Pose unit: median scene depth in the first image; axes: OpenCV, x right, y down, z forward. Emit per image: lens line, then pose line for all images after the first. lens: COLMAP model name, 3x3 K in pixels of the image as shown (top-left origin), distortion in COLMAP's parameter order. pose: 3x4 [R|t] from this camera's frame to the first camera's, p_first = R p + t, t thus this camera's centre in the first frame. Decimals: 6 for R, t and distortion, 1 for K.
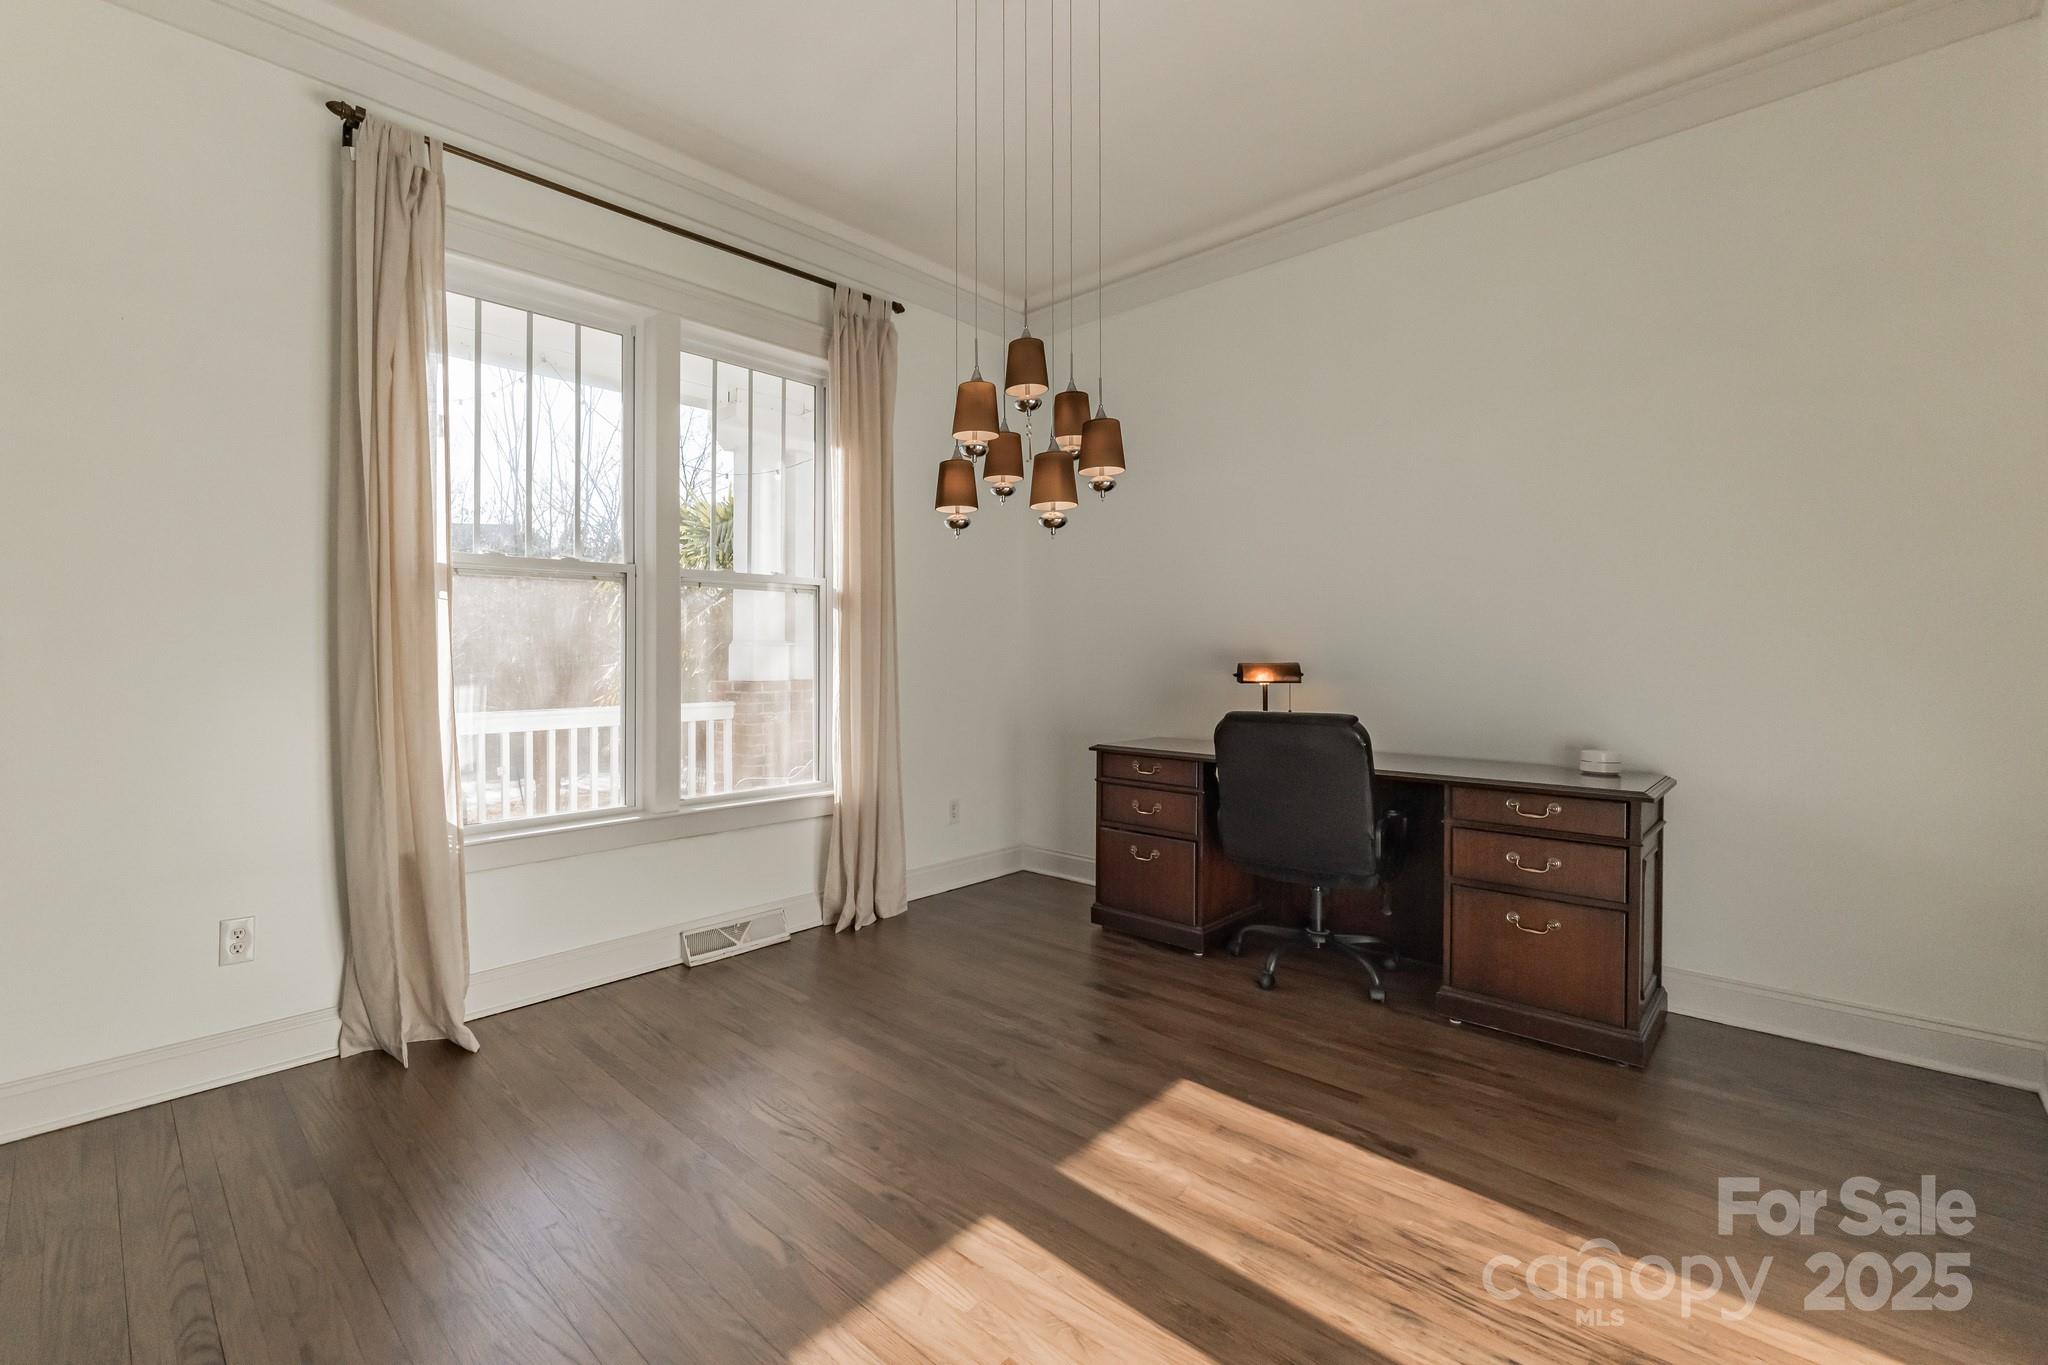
lens RADIAL K [[839.8, 0, 931.4], [0, 839.8, 668.6], [0, 0, 1]] dist [-0.016774, 0.001755]
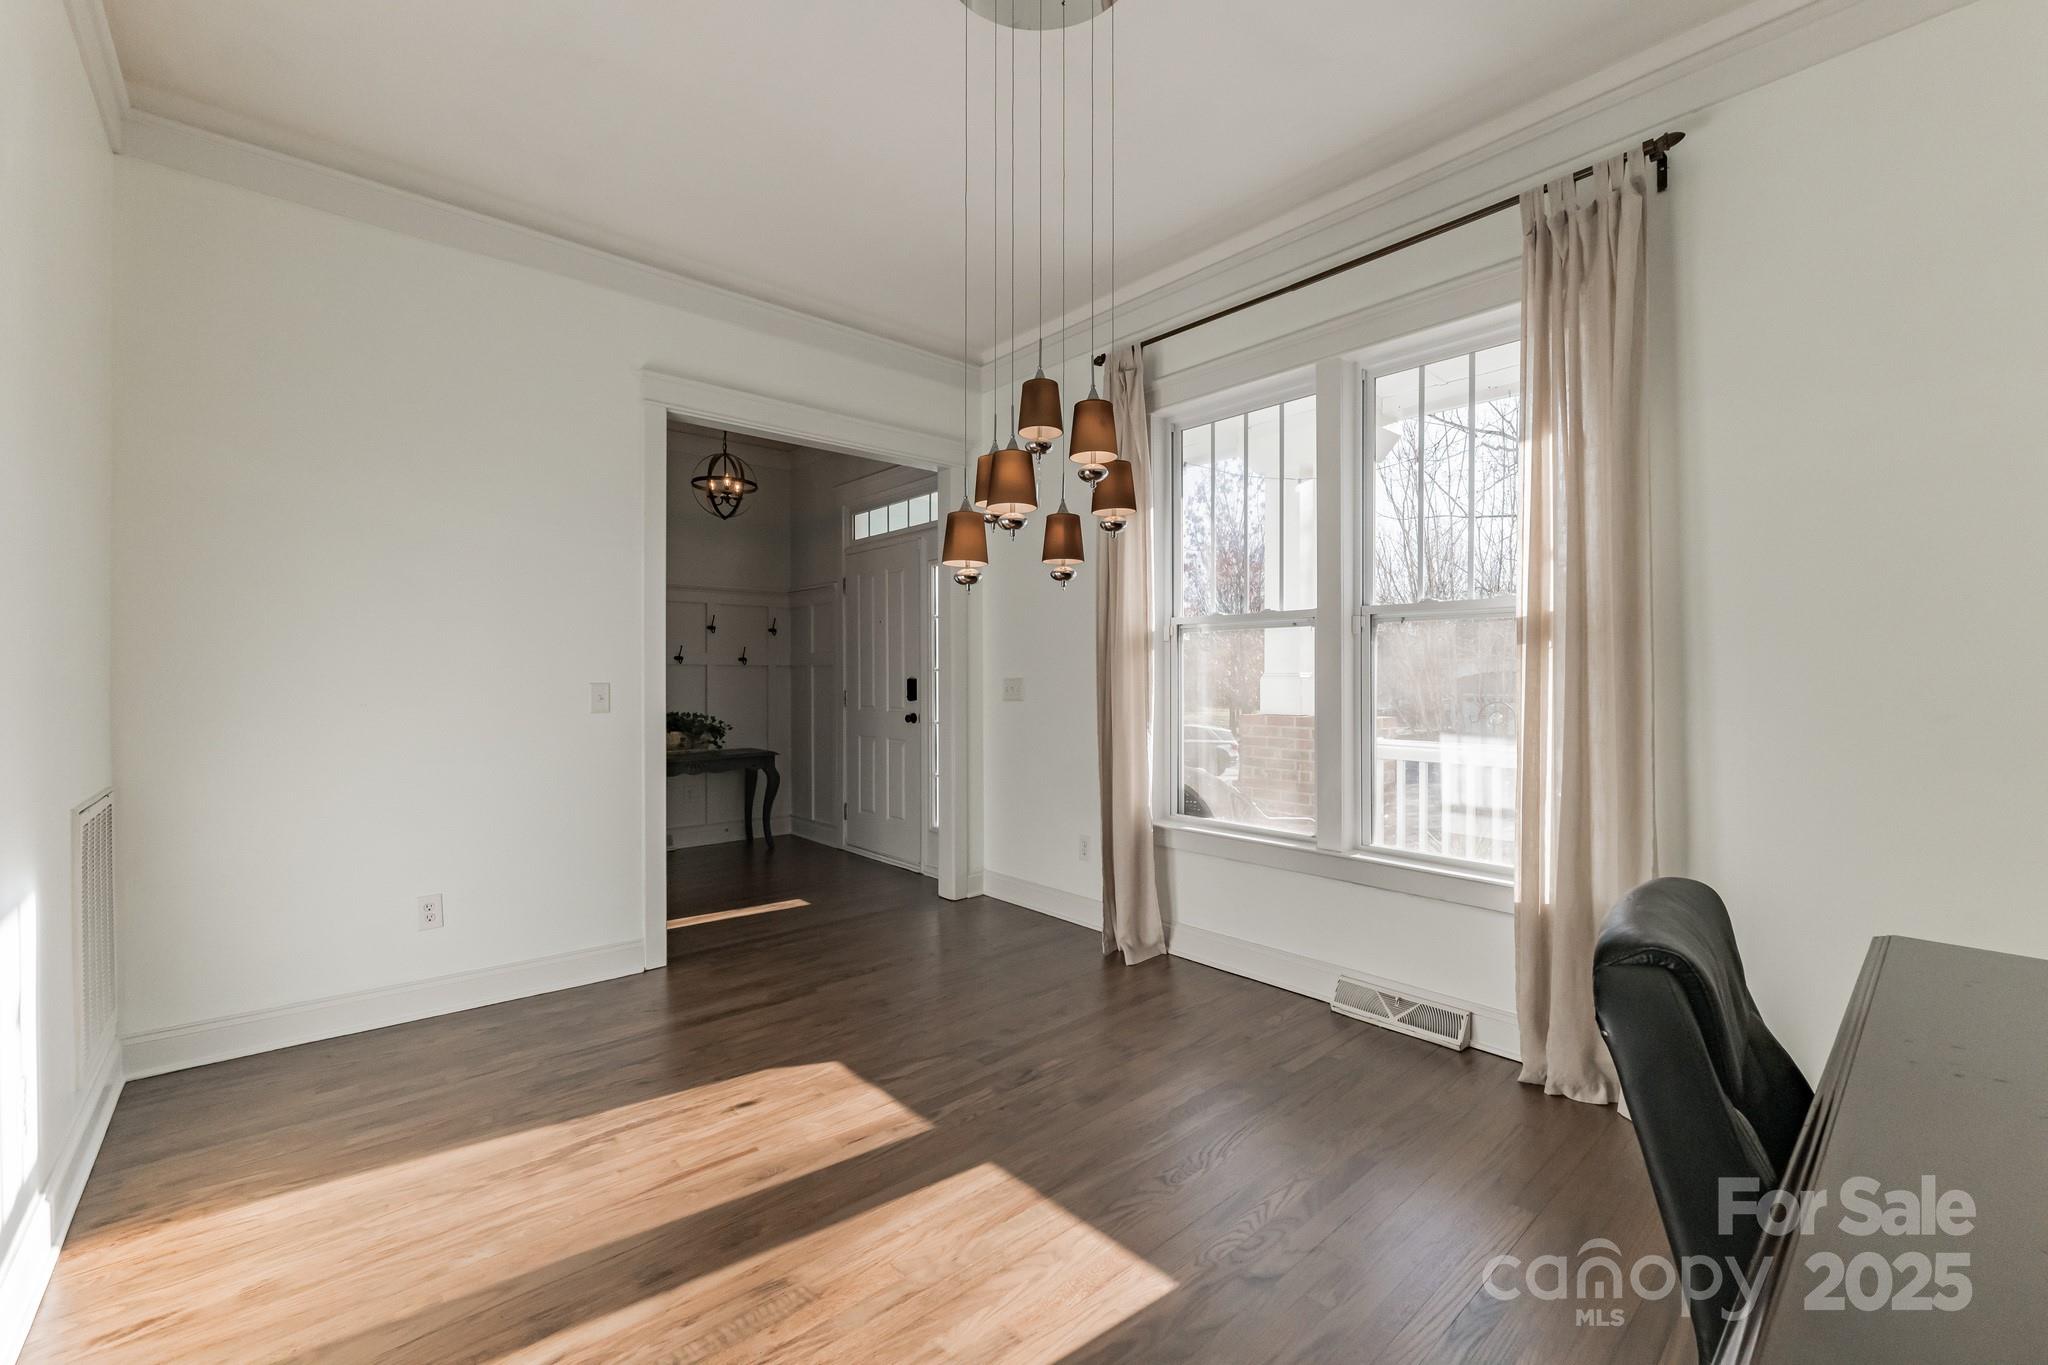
lens RADIAL K [[839.8, 0, 1024.6], [0, 839.8, 689.0], [0, 0, 1]] dist [-0.016774, 0.001755]
pose [[-0.029452, 0.013999, -0.999468, 0.717383], [-0.015316, 0.999778, 0.014455, -0.032361], [0.999449, 0.015733, -0.029231, 0.670007]]
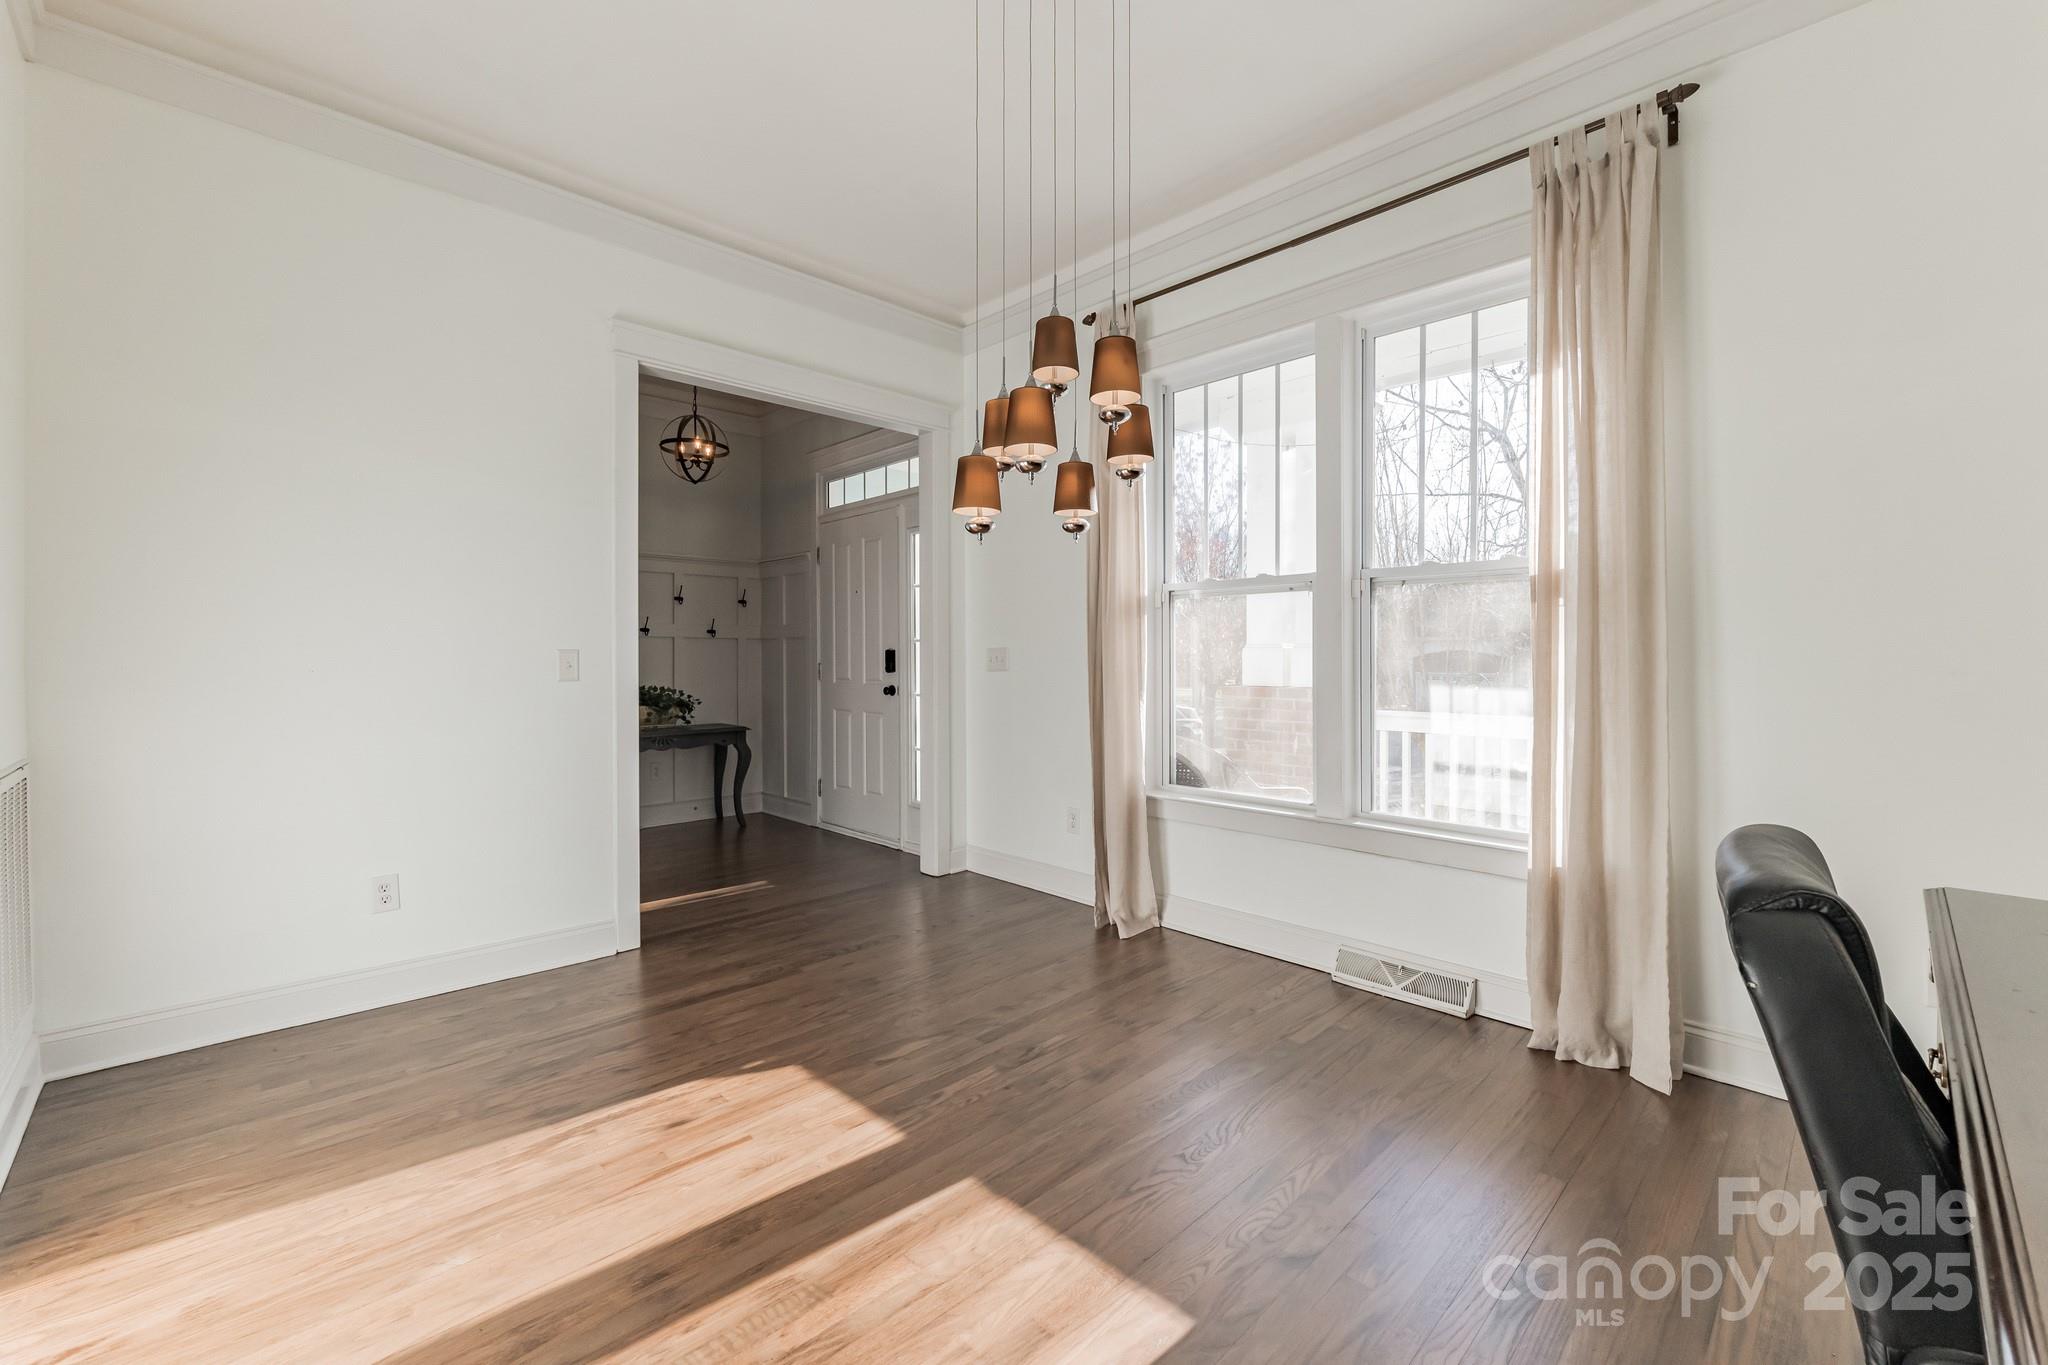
lens RADIAL K [[839.8, 0, 1024.3], [0, 839.8, 672.7], [0, 0, 1]] dist [-0.016774, 0.001755]
pose [[0.015868, 0.017493, -0.999721, 0.683438], [-0.013868, 0.999755, 0.017274, -0.013038], [0.999778, 0.013590, 0.016106, 0.630816]]
